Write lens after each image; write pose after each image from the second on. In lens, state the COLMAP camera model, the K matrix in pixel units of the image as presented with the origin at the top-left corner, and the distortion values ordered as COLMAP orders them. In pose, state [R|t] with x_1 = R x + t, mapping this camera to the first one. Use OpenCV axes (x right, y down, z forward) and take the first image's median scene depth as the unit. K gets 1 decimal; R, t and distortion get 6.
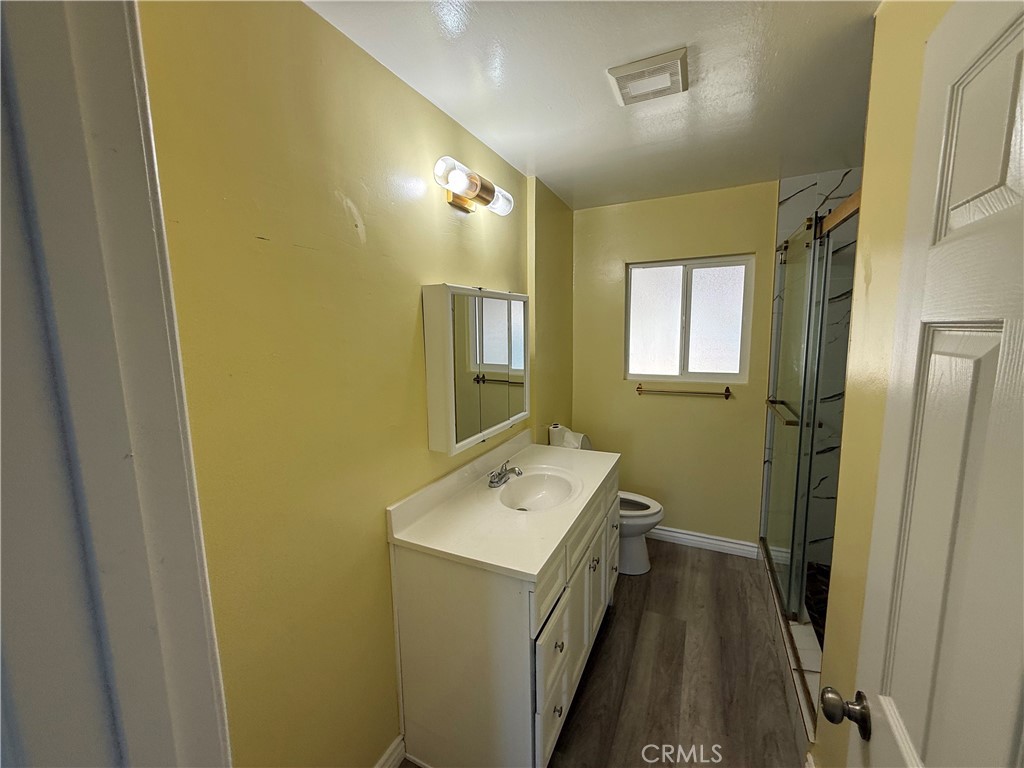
lens RADIAL K [[406.0, 0, 510.3], [0, 406.0, 383.3], [0, 0, 1]] dist [-0.000866, -0.000071]
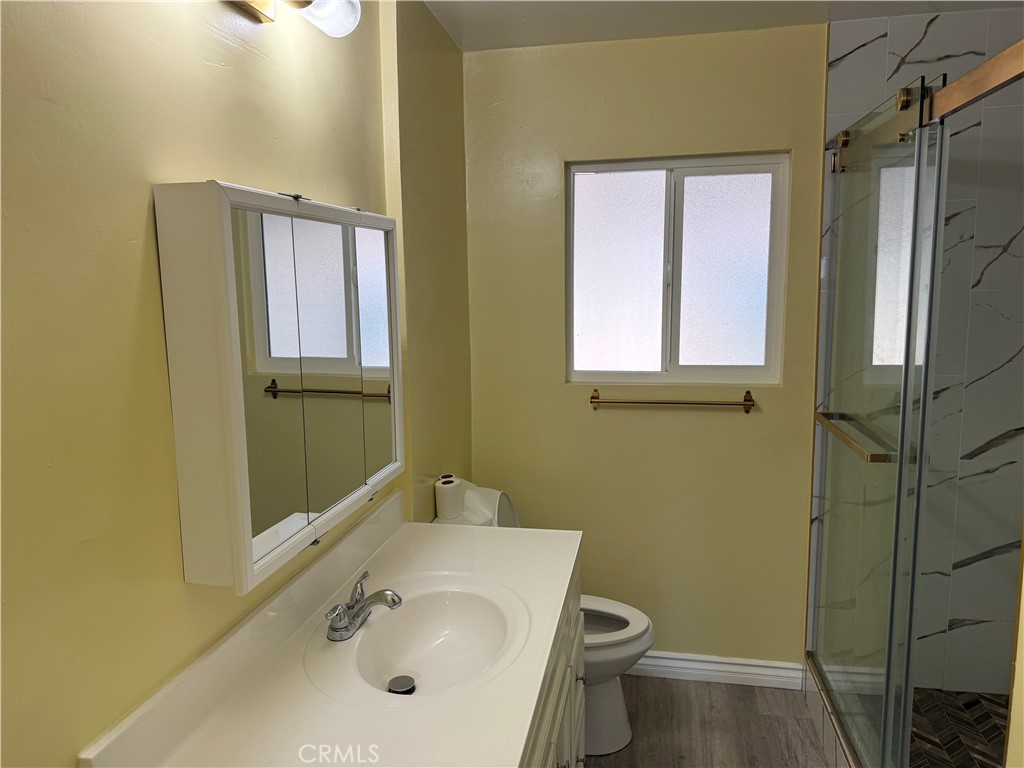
lens RADIAL K [[719.9, 0, 509.4], [0, 719.9, 386.9], [0, 0, 1]] dist [0.082013, -0.116109]
pose [[0.967021, -0.034159, 0.252395, -0.036899], [0.031595, 0.999400, 0.014206, -0.021811], [-0.252729, -0.005763, 0.967520, 0.119404]]
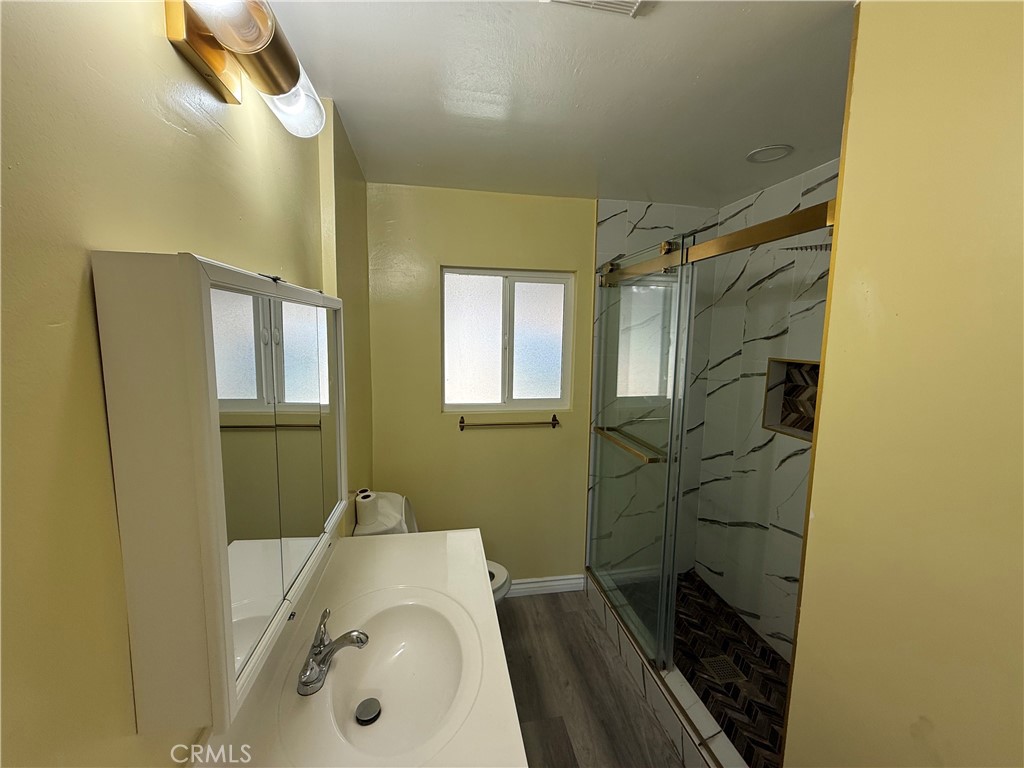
lens RADIAL K [[406.0, 0, 510.3], [0, 406.0, 383.3], [0, 0, 1]] dist [-0.000866, -0.000071]
pose [[0.810349, -0.040812, 0.584524, -0.081264], [0.048006, 0.998842, 0.003188, -0.071968], [-0.583978, 0.025478, 0.811370, 0.325019]]
